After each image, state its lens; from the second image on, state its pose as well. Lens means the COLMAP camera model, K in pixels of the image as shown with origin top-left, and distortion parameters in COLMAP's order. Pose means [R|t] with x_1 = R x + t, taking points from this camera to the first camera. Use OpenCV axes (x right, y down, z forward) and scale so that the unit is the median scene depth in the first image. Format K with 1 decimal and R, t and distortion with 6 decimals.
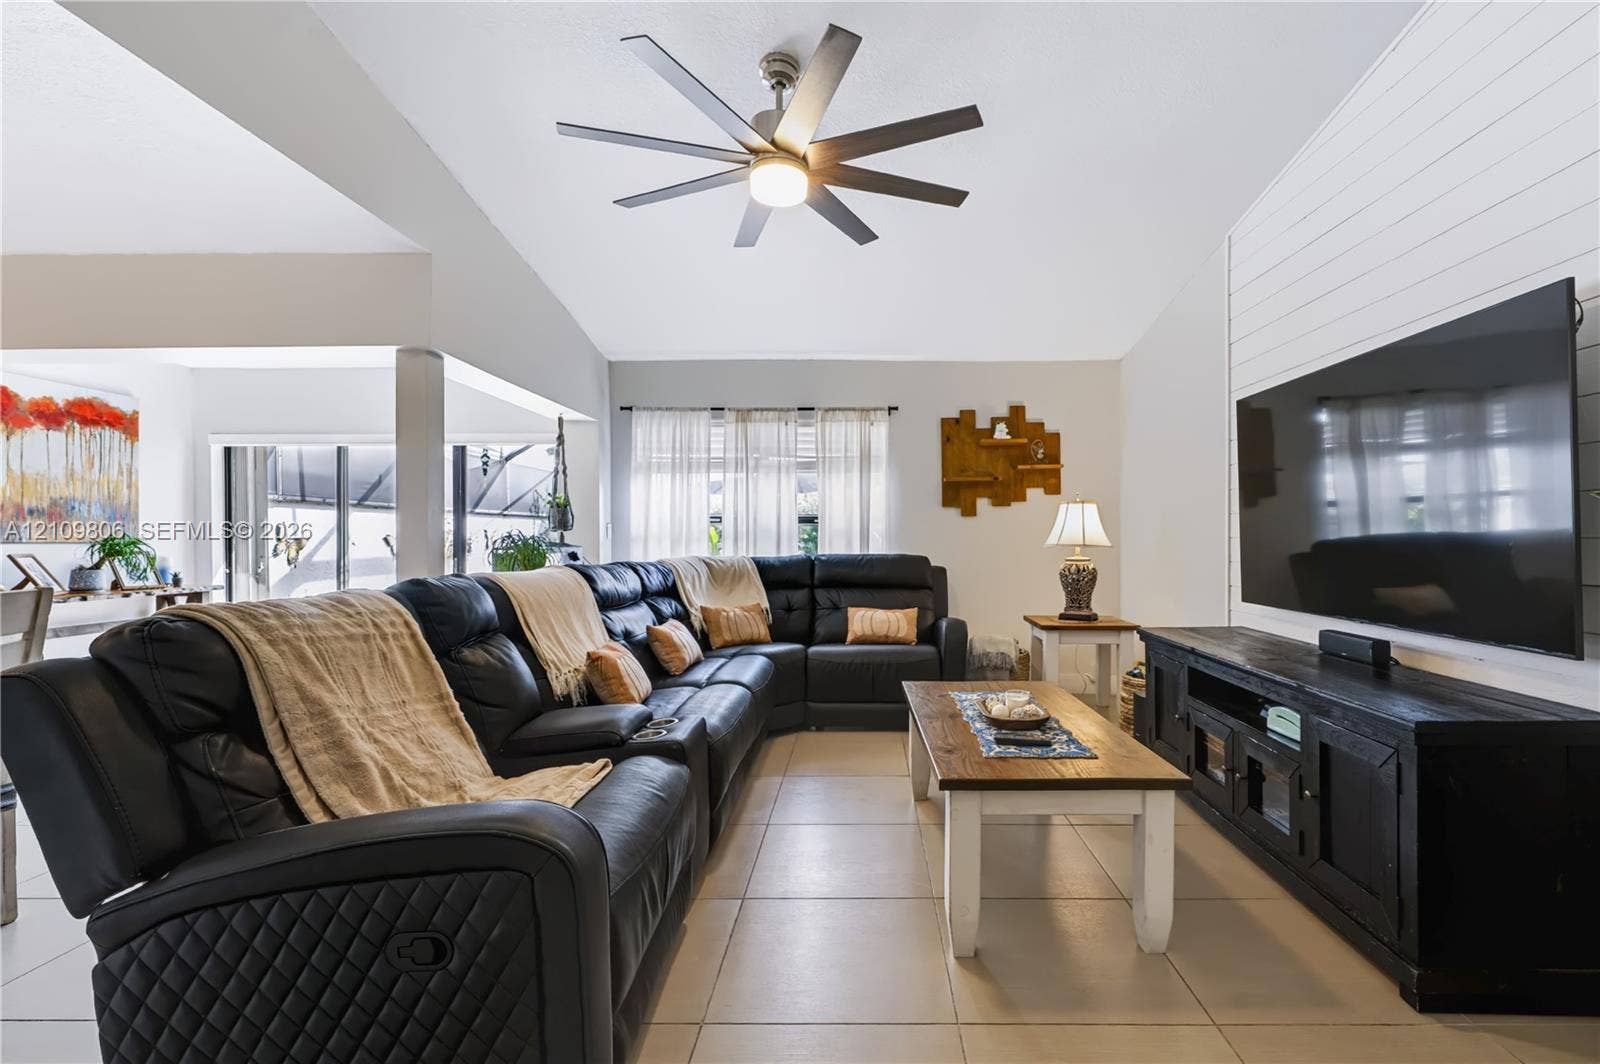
lens RADIAL K [[742.1, 0, 862.1], [0, 742.1, 529.5], [0, 0, 1]] dist [0.001021, 0.000121]
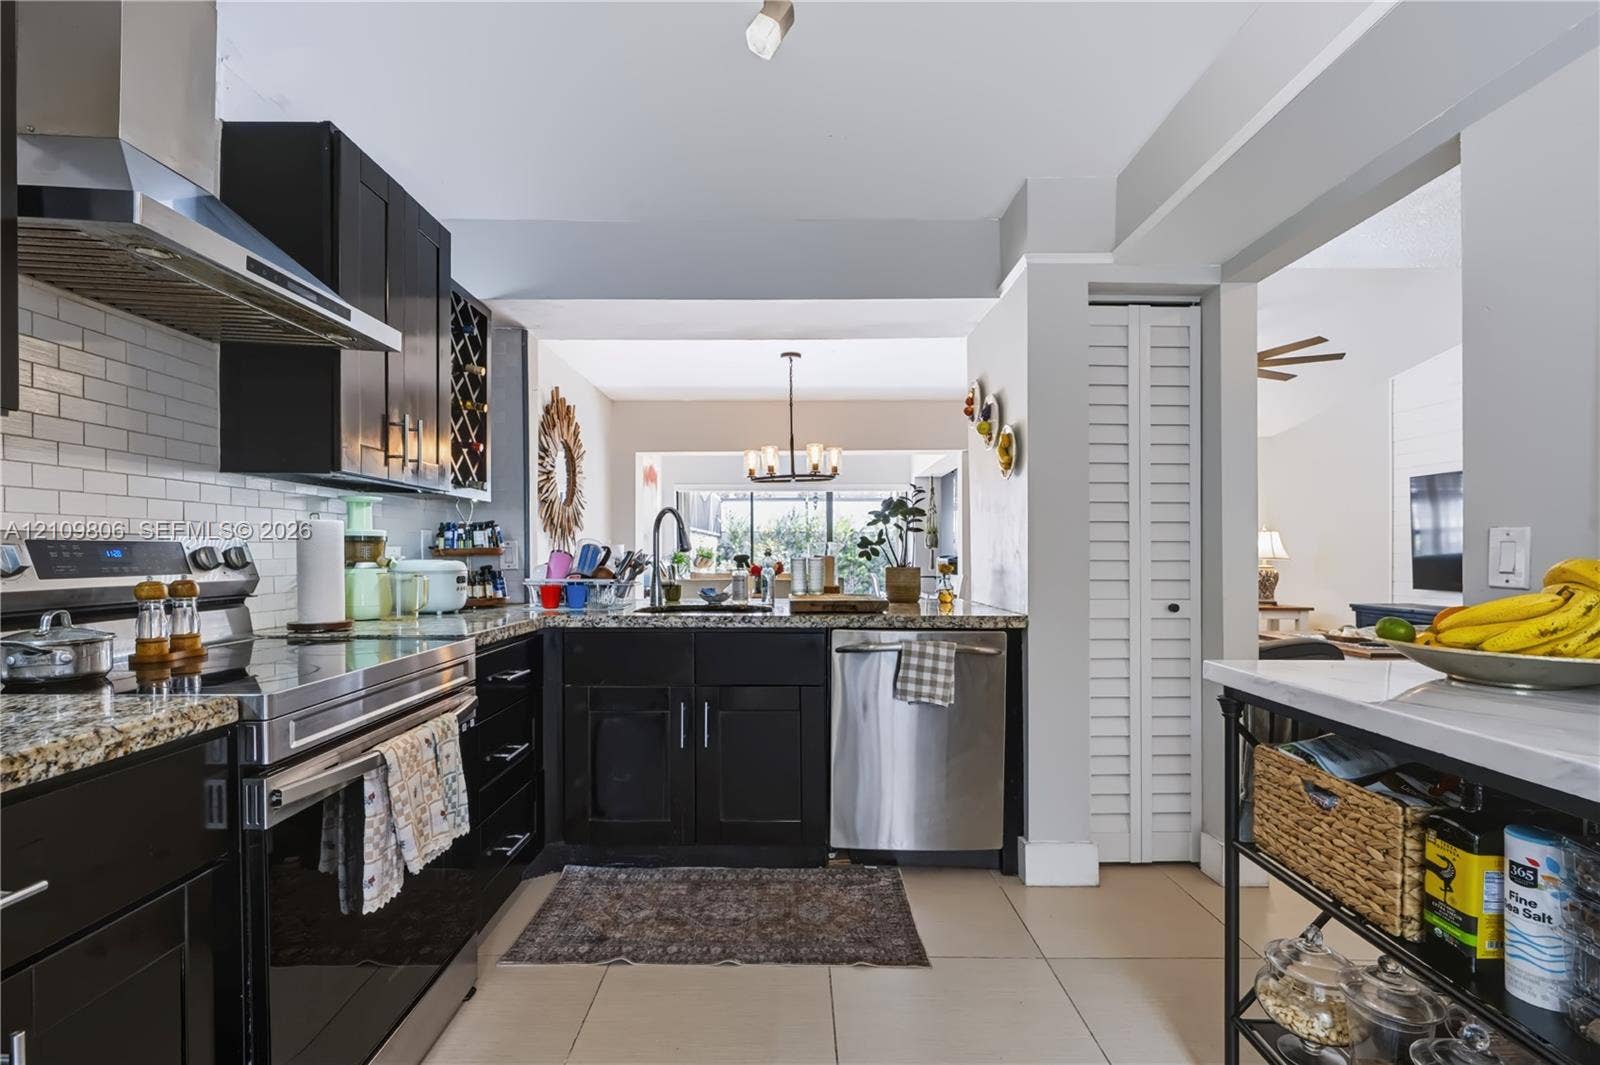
lens RADIAL K [[718.7, 0, 801.1], [0, 718.7, 547.8], [0, 0, 1]] dist [-0.001504, -0.000418]
pose [[0.999891, 0.001435, 0.014714, -0.709876], [-0.001508, 0.999986, 0.004978, -0.007267], [-0.014706, -0.005000, 0.999879, -0.515418]]
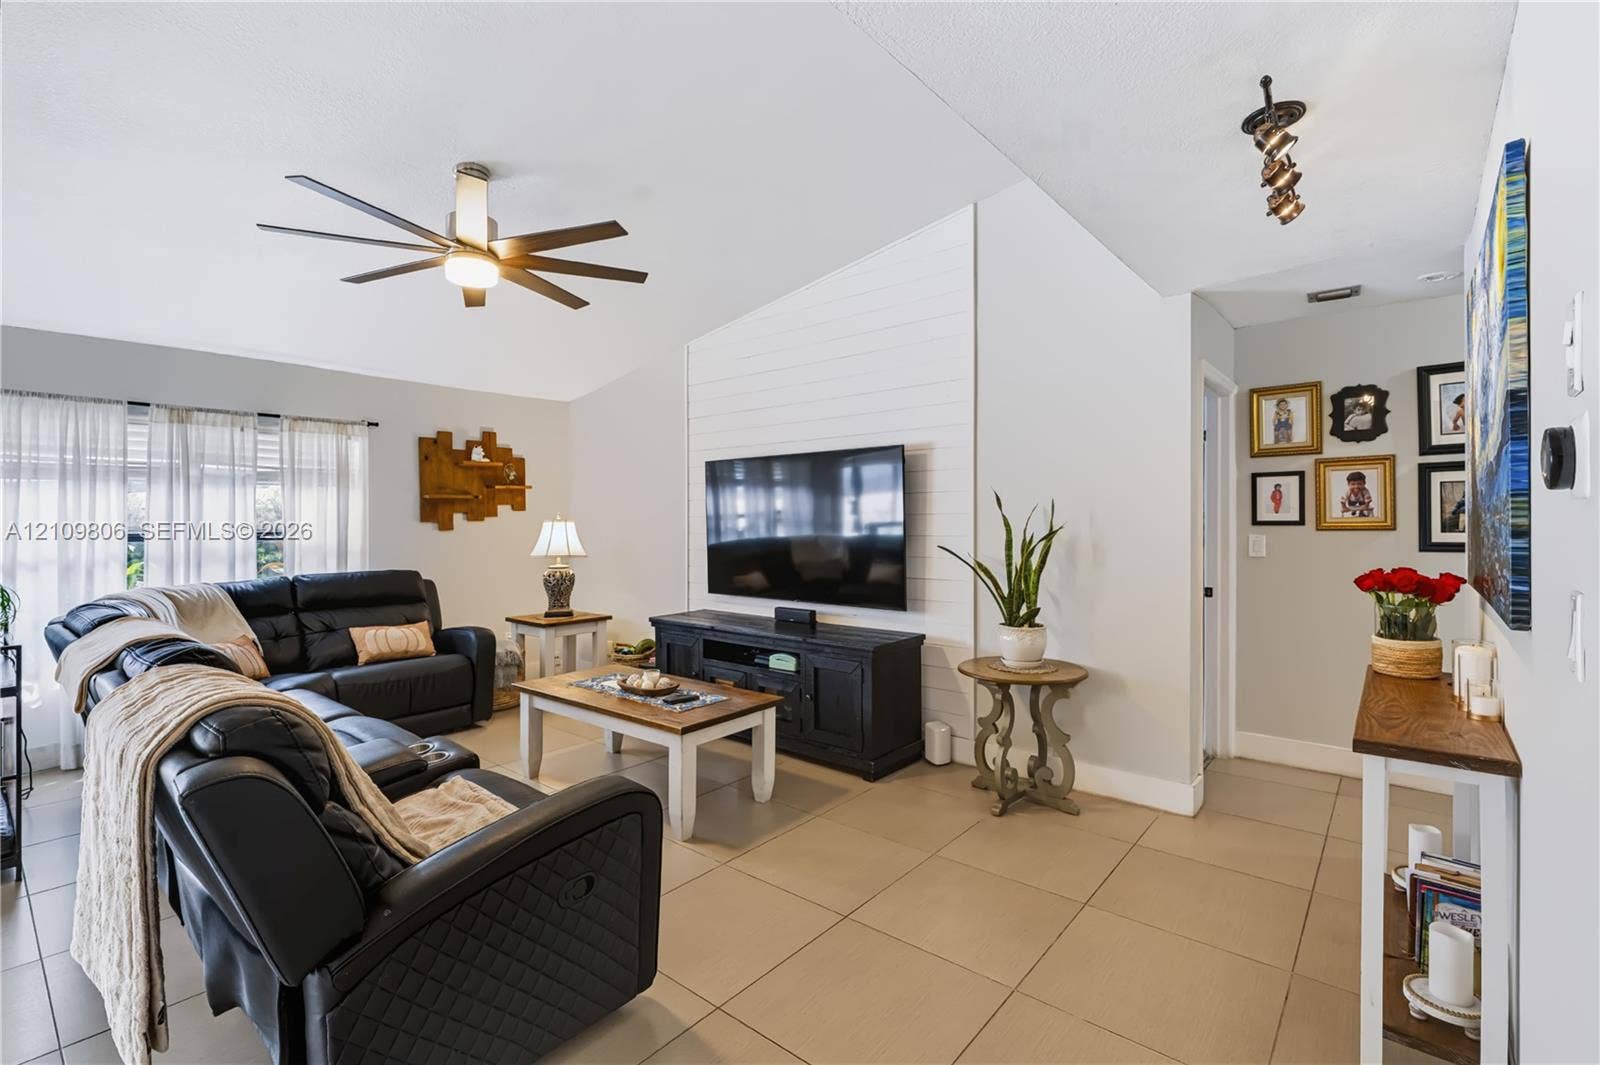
lens RADIAL K [[718.6, 0, 794.8], [0, 718.6, 500.3], [0, 0, 1]] dist [0.000607, 0.000096]
pose [[0.643542, 0.018286, 0.765192, -0.362251], [-0.003473, 0.999774, -0.020971, -0.045504], [-0.765403, 0.010838, 0.643460, -0.066057]]
